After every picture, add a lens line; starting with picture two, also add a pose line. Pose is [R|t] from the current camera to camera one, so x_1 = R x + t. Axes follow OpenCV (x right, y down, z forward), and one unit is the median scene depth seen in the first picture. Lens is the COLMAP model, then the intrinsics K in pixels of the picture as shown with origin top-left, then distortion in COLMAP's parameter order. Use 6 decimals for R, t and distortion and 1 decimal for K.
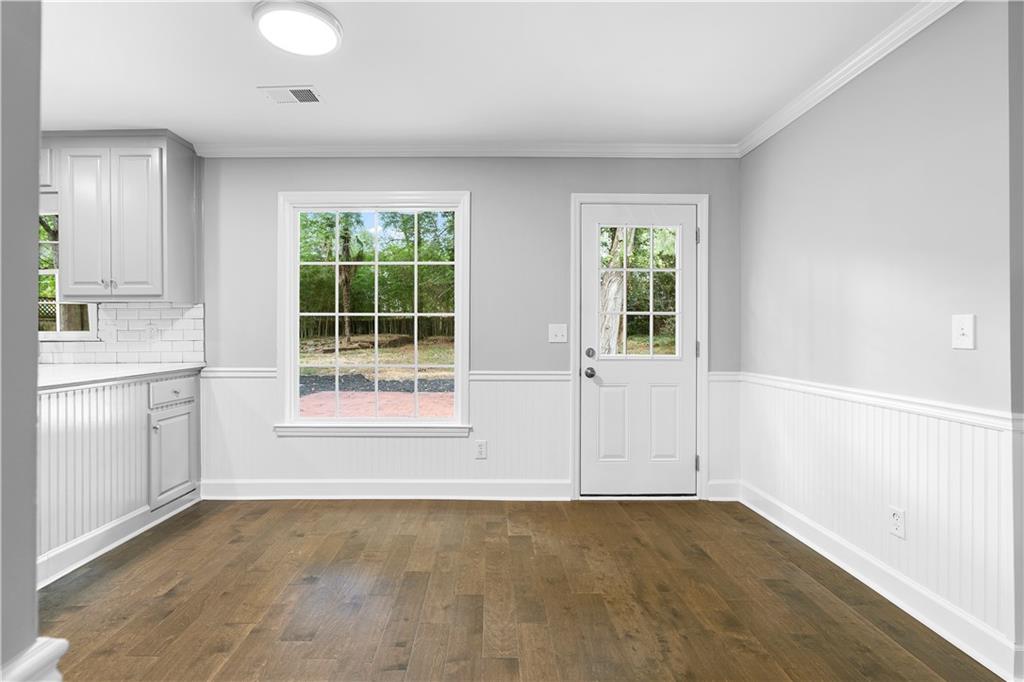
lens RADIAL K [[468.6, 0, 499.3], [0, 468.6, 332.1], [0, 0, 1]] dist [-0.008297, 0.000707]
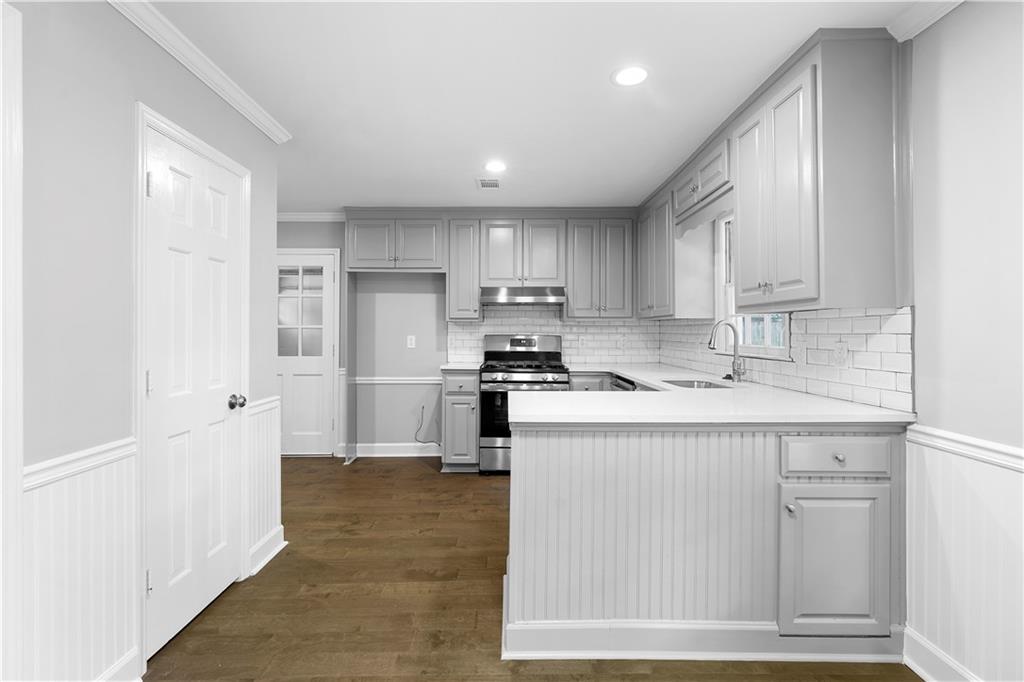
lens RADIAL K [[461.8, 0, 500.2], [0, 461.8, 329.4], [0, 0, 1]] dist [-0.003620, -0.000195]
pose [[-0.015603, -0.000121, -0.999878, -0.088724], [-0.001575, 0.999999, -0.000097, -0.033959], [0.999877, 0.001574, -0.015603, 0.539517]]
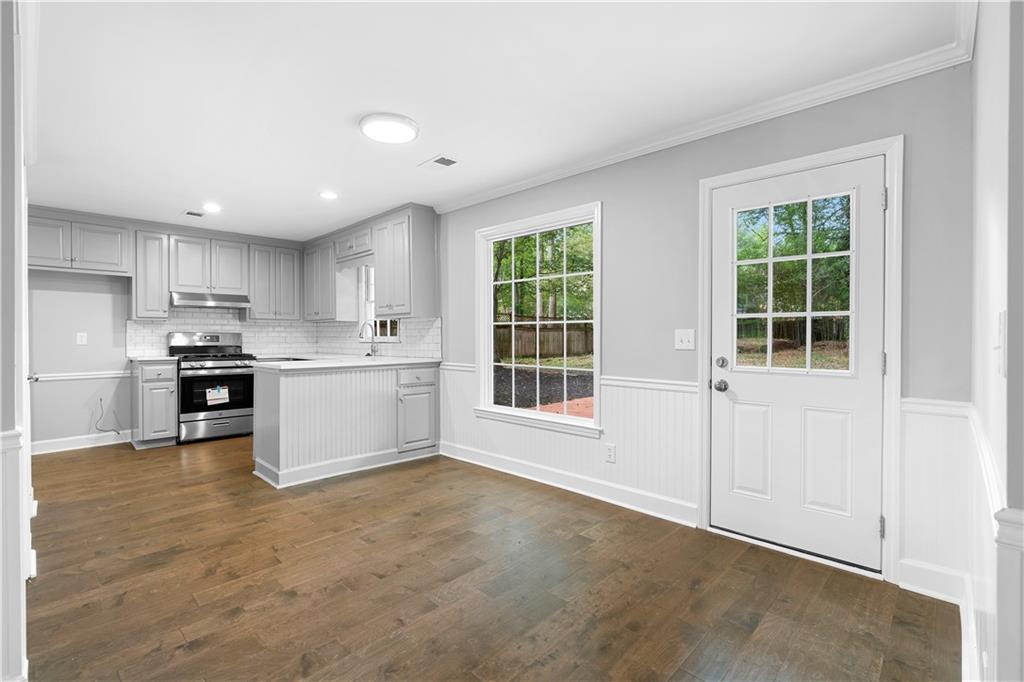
lens RADIAL K [[462.7, 0, 518.3], [0, 462.7, 342.1], [0, 0, 1]] dist [-0.005713, 0.000301]
pose [[0.725487, 0.009816, -0.688166, 0.522461], [0.000834, 0.999885, 0.015142, -0.006341], [0.688236, -0.011559, 0.725395, 0.140222]]
